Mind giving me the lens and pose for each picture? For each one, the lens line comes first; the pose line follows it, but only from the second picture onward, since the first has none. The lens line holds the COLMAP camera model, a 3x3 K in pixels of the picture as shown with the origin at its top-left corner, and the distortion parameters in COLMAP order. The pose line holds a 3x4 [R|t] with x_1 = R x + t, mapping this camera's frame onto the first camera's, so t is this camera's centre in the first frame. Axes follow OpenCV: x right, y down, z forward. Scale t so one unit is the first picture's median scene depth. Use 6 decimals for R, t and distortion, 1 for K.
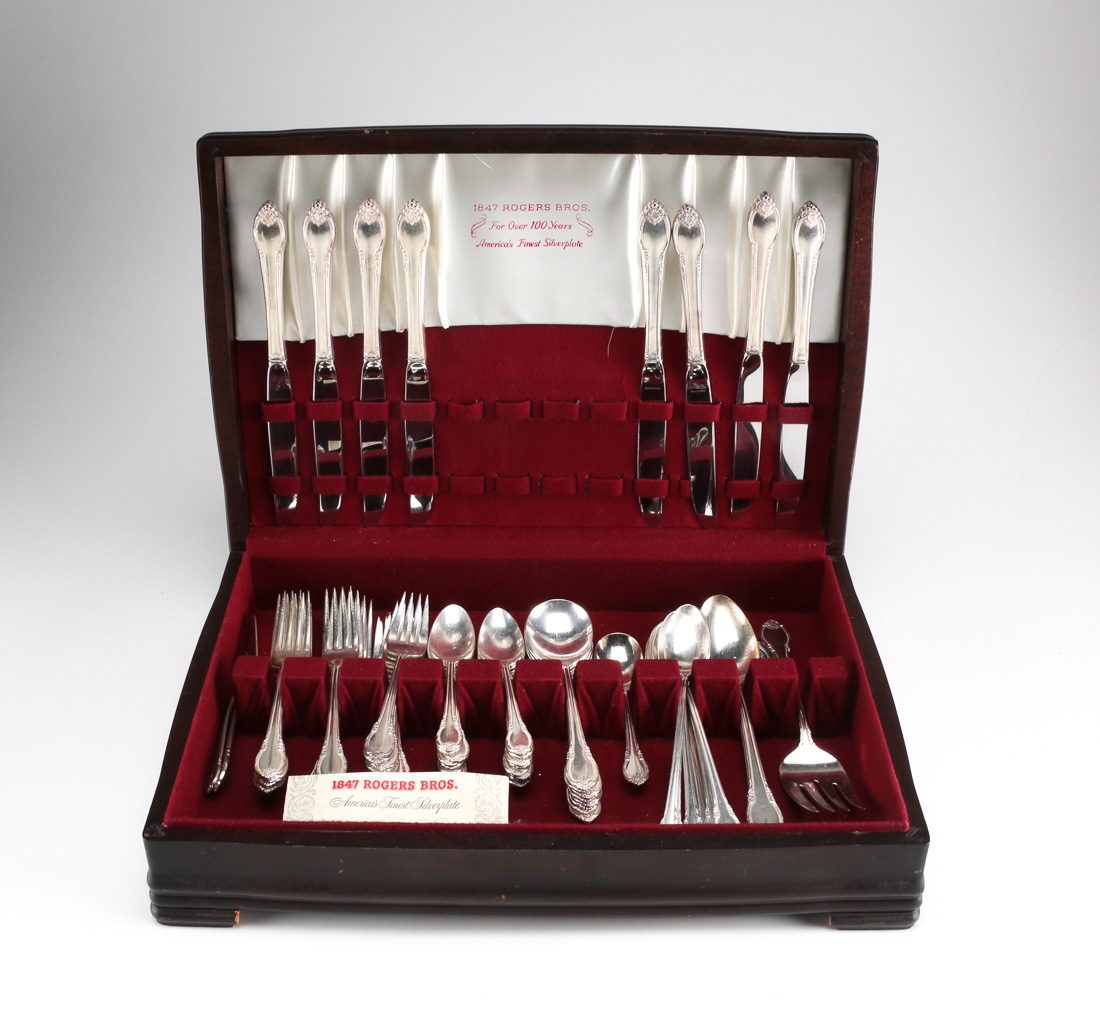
lens RADIAL K [[1682.1, 0, 550.0], [0, 1682.1, 512.0], [0, 0, 1]] dist [-0.018561, 0.038507]
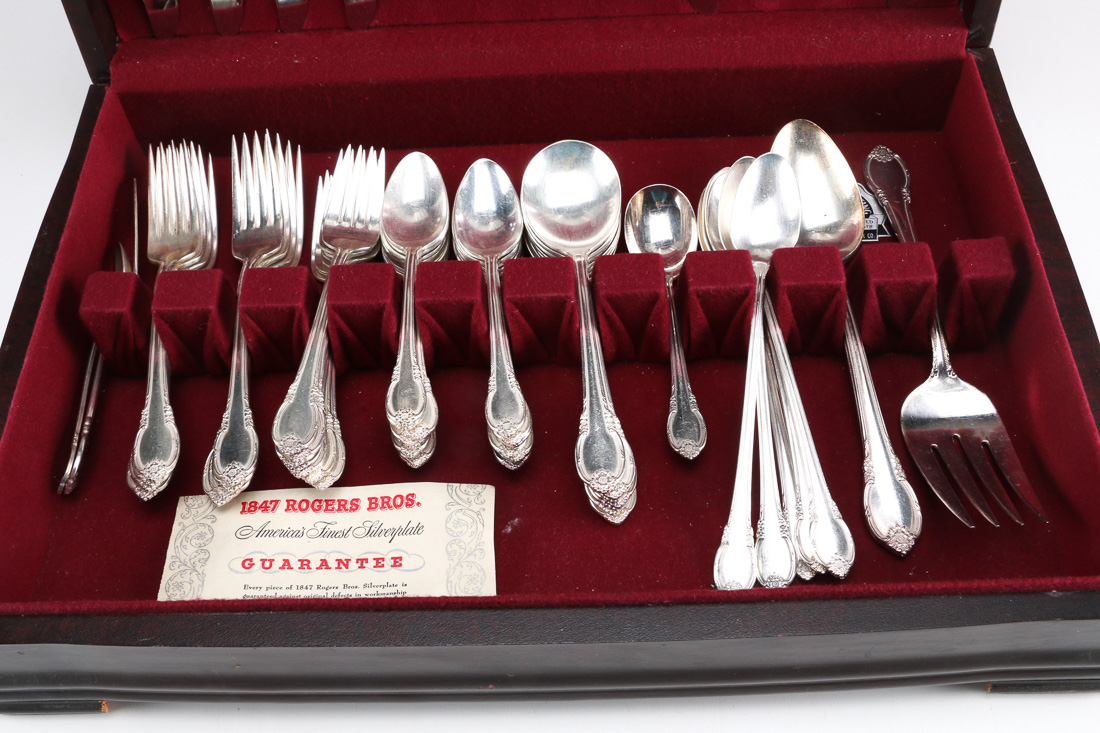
lens RADIAL K [[1239.0, 0, 534.9], [0, 1239.0, 364.4], [0, 0, 1]] dist [-0.027106, 0.026244]
pose [[0.998161, -0.031191, -0.051984, 0.015662], [0.048817, 0.921974, 0.384163, -0.059374], [0.035945, -0.385994, 0.921801, 0.522605]]
